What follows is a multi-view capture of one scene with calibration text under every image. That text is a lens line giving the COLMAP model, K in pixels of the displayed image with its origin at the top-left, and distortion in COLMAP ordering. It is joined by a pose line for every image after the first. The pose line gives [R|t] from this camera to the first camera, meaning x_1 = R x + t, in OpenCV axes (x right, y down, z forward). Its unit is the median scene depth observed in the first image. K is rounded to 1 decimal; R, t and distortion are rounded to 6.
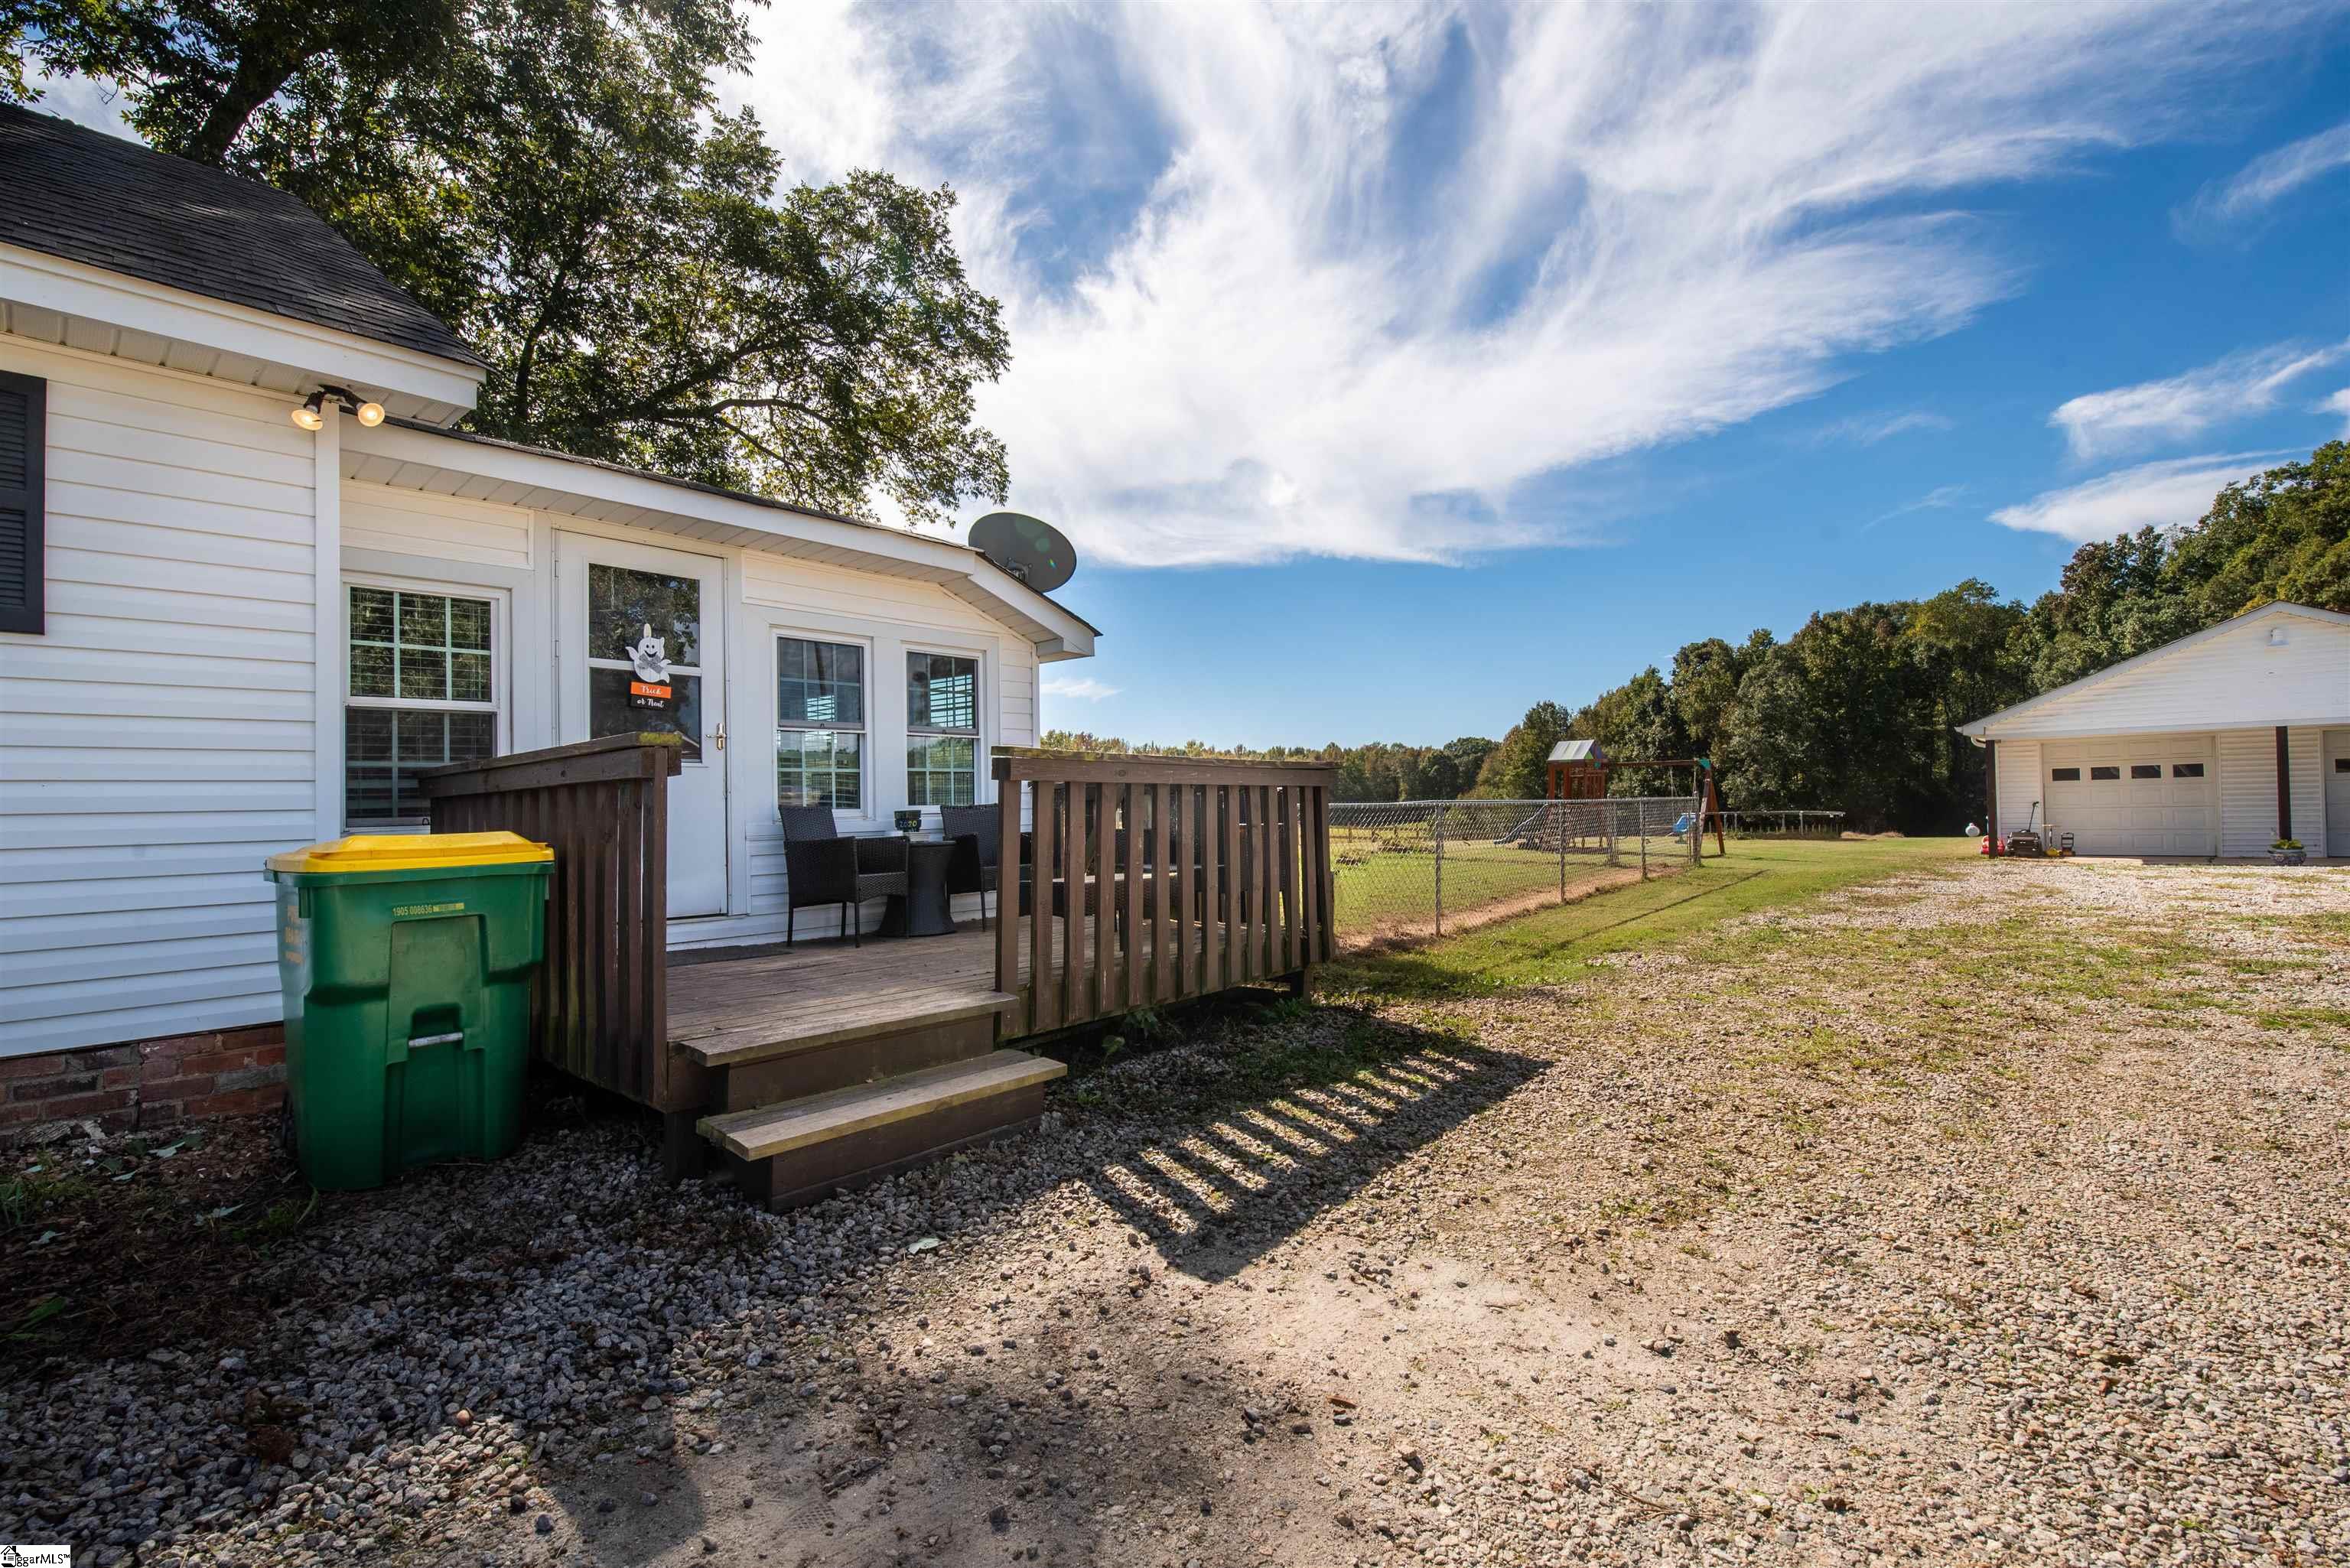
lens RADIAL K [[1033.2, 0, 1185.6], [0, 1033.2, 791.9], [0, 0, 1]] dist [-0.004038, -0.002379]
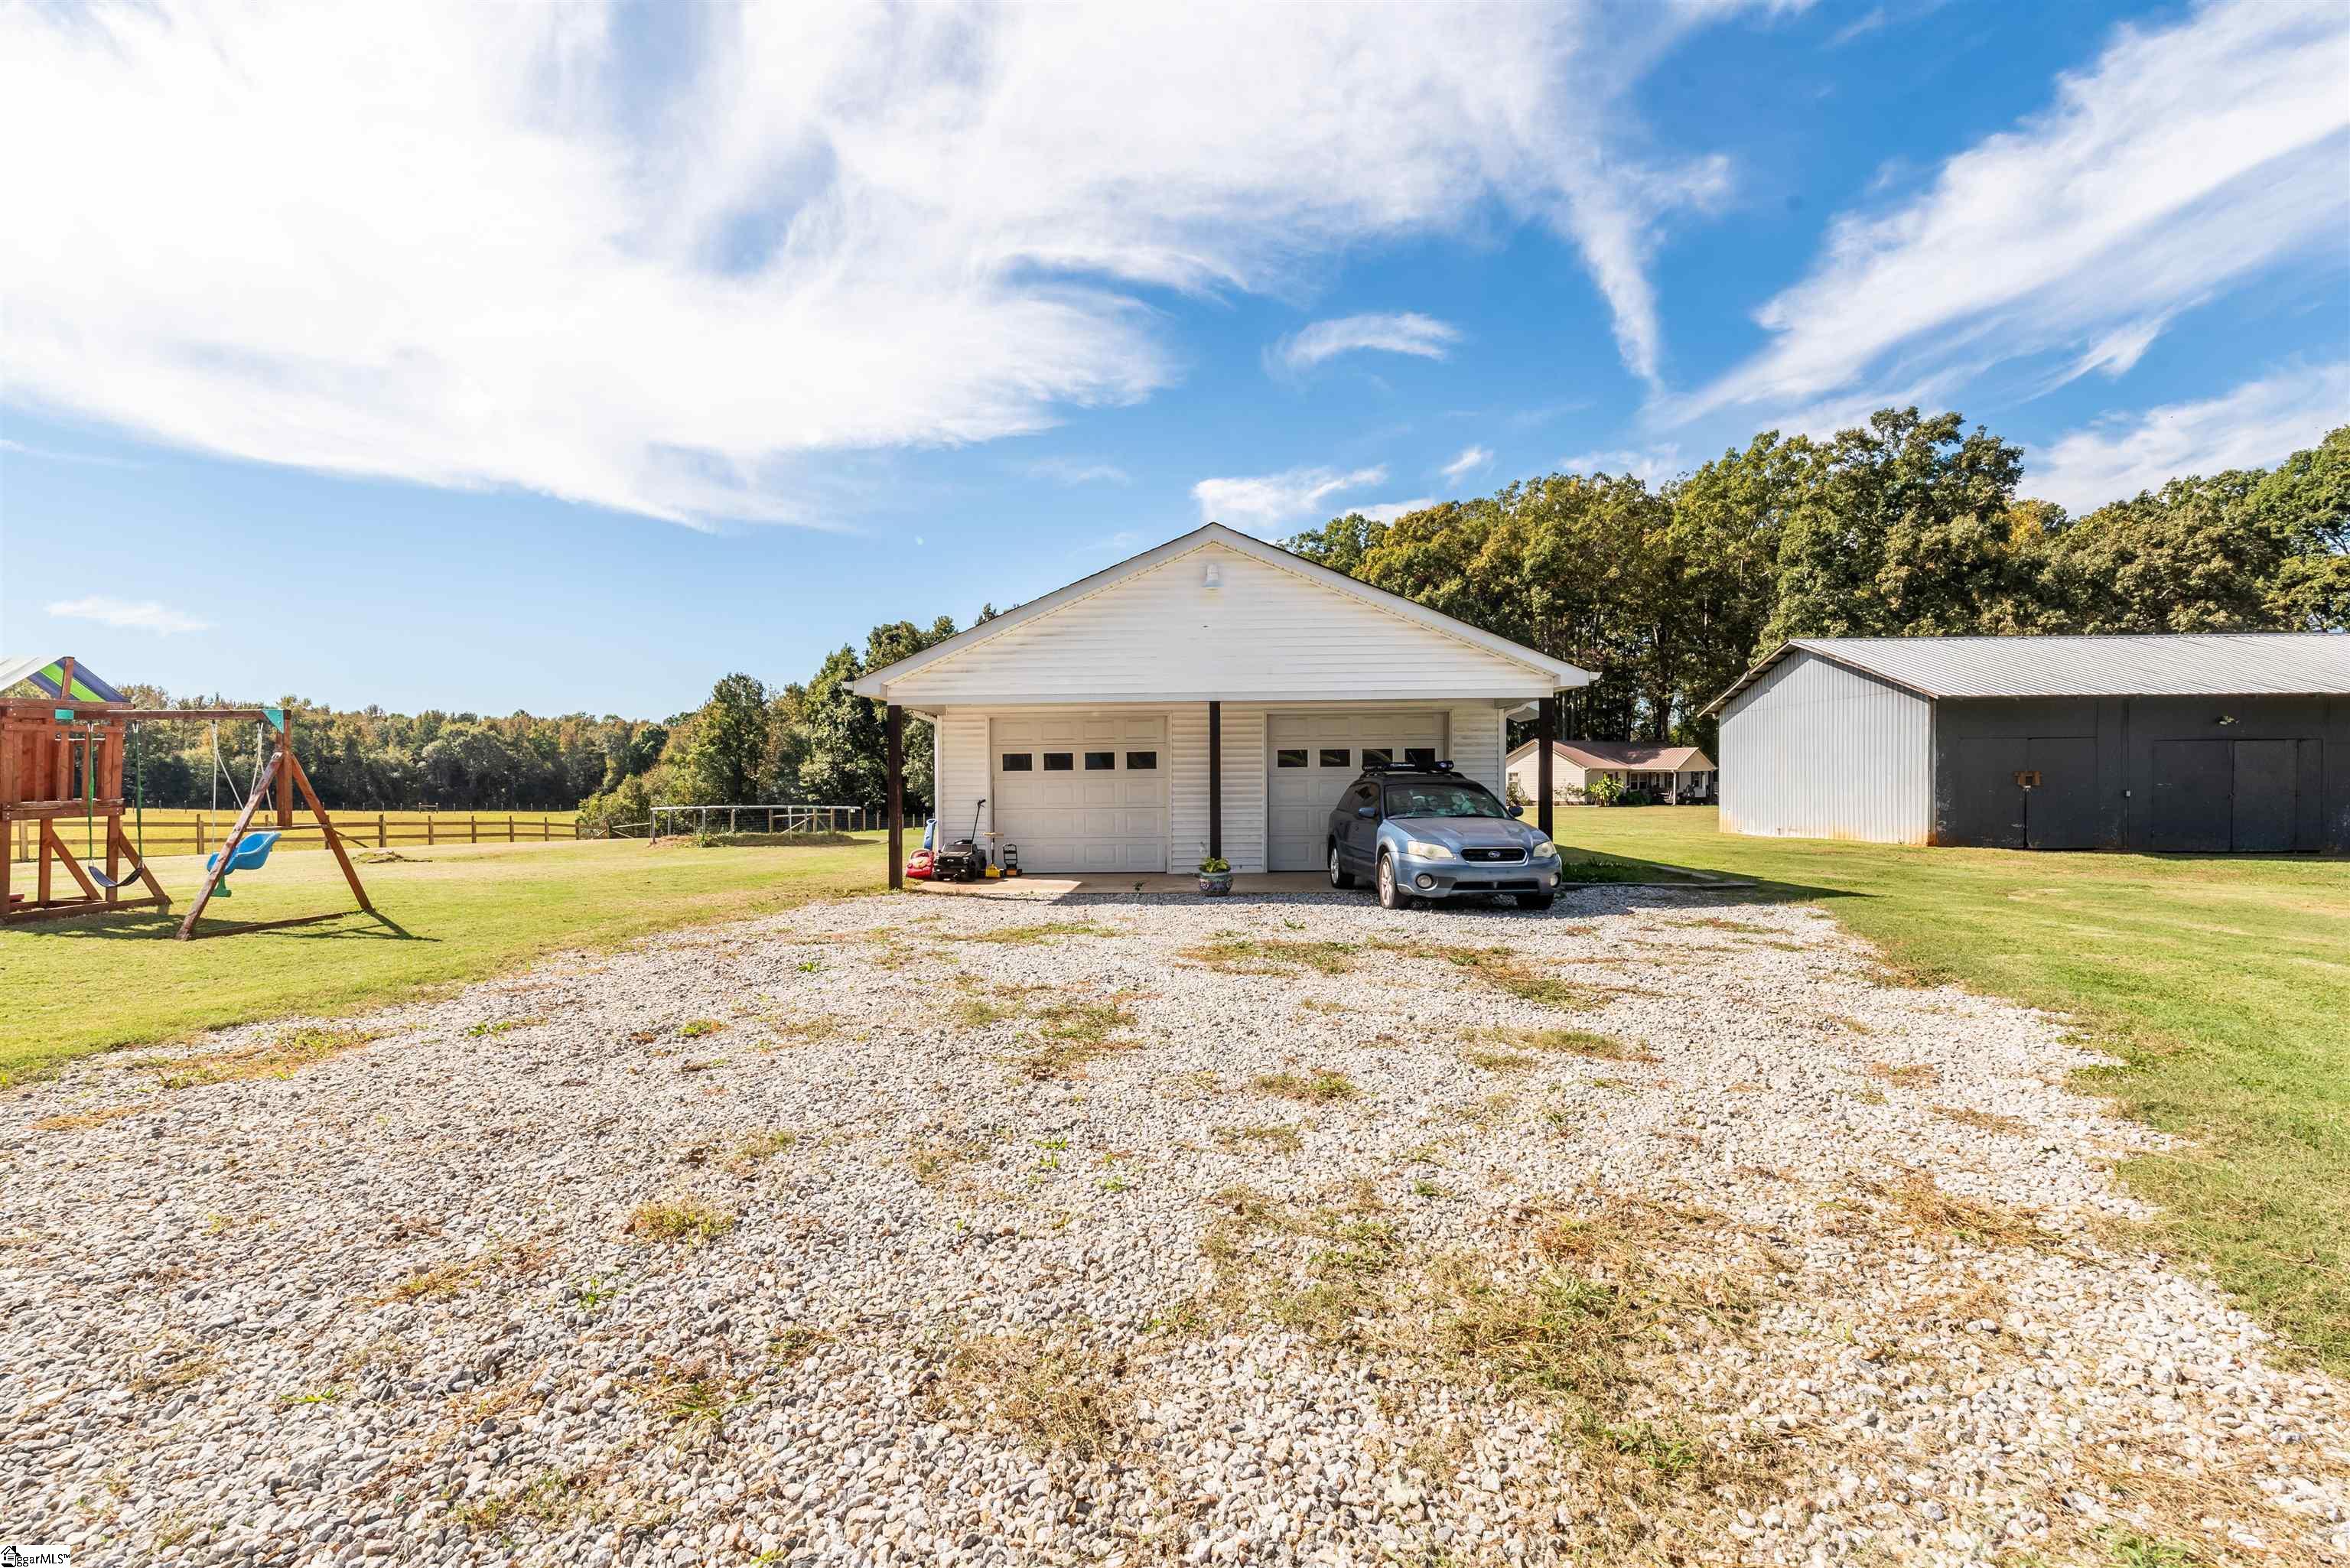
lens RADIAL K [[1033.2, 0, 1190.1], [0, 1033.2, 762.7], [0, 0, 1]] dist [-0.004038, -0.002379]
pose [[0.766755, 0.023925, 0.641493, 0.028199], [-0.017105, 0.999712, -0.016840, -0.000383], [-0.641711, 0.001939, 0.766944, 0.021457]]
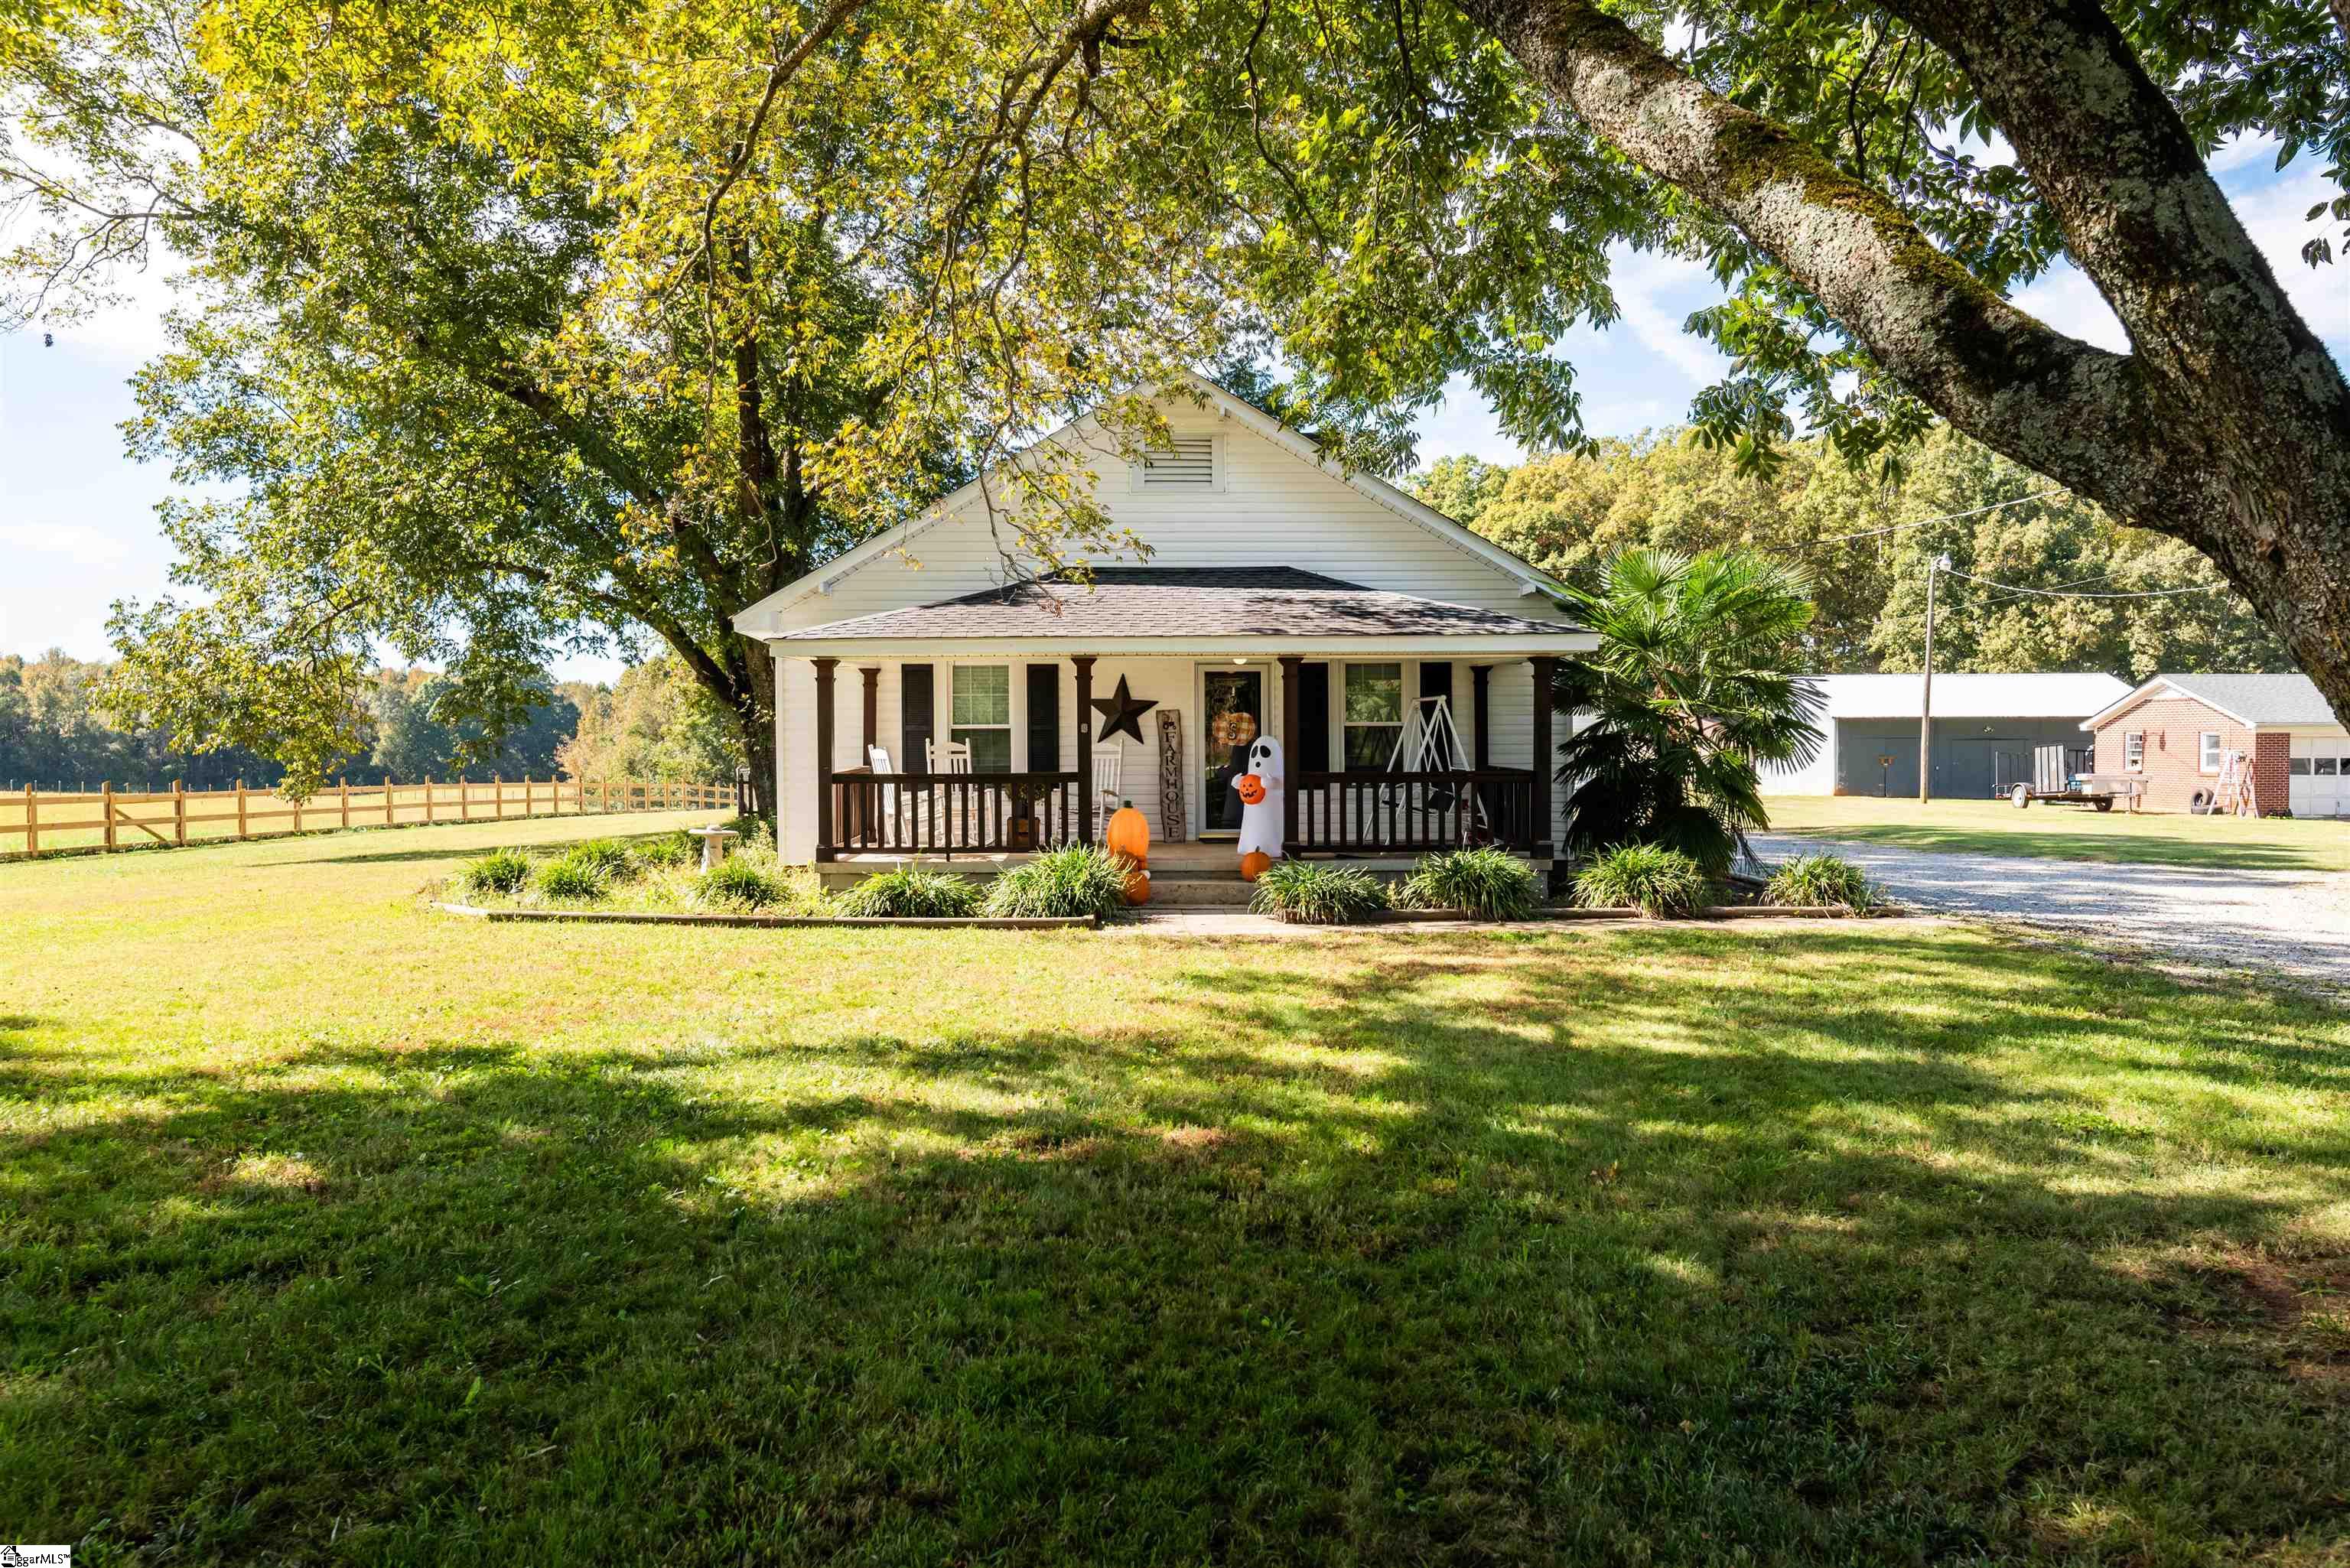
lens RADIAL K [[1681.6, 0, 1159.7], [0, 1681.6, 767.1], [0, 0, 1]] dist [0.009353, 0.000140]
pose [[0.764445, 0.009269, 0.644623, -0.076862], [-0.021449, 0.999709, 0.011061, -0.000834], [-0.644332, -0.022282, 0.764421, -0.055710]]
